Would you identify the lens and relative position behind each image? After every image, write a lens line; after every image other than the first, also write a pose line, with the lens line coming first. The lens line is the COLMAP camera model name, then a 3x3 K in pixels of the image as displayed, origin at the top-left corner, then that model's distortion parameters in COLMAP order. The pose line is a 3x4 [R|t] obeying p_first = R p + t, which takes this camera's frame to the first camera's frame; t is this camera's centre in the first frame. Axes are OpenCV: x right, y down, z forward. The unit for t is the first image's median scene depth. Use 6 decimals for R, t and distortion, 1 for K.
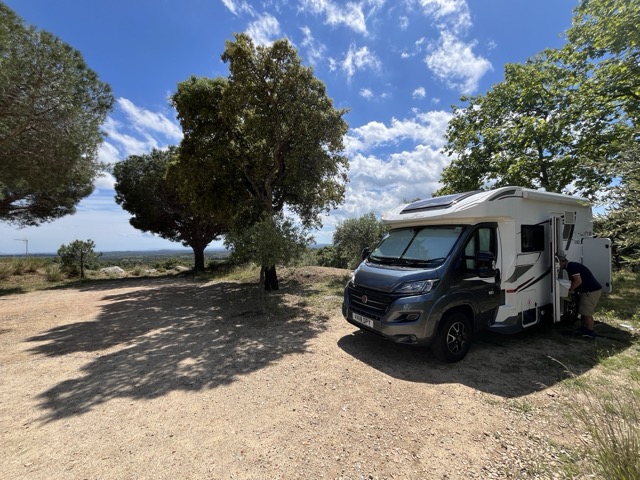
lens RADIAL K [[258.8, 0, 319.5], [0, 258.8, 241.0], [0, 0, 1]] dist [-0.002521, -0.000094]
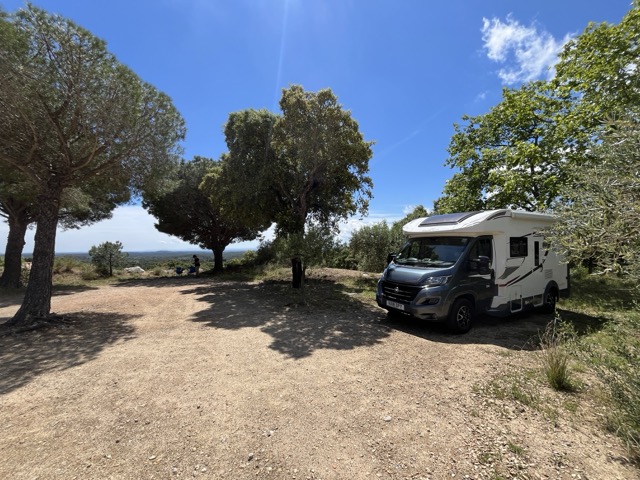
lens RADIAL K [[258.8, 0, 319.6], [0, 258.8, 242.1], [0, 0, 1]] dist [-0.002521, -0.000094]
pose [[0.999927, 0.010182, 0.006483, -0.105665], [-0.010139, 0.999926, -0.006664, -0.007645], [-0.006550, 0.006598, 0.999957, -0.161378]]
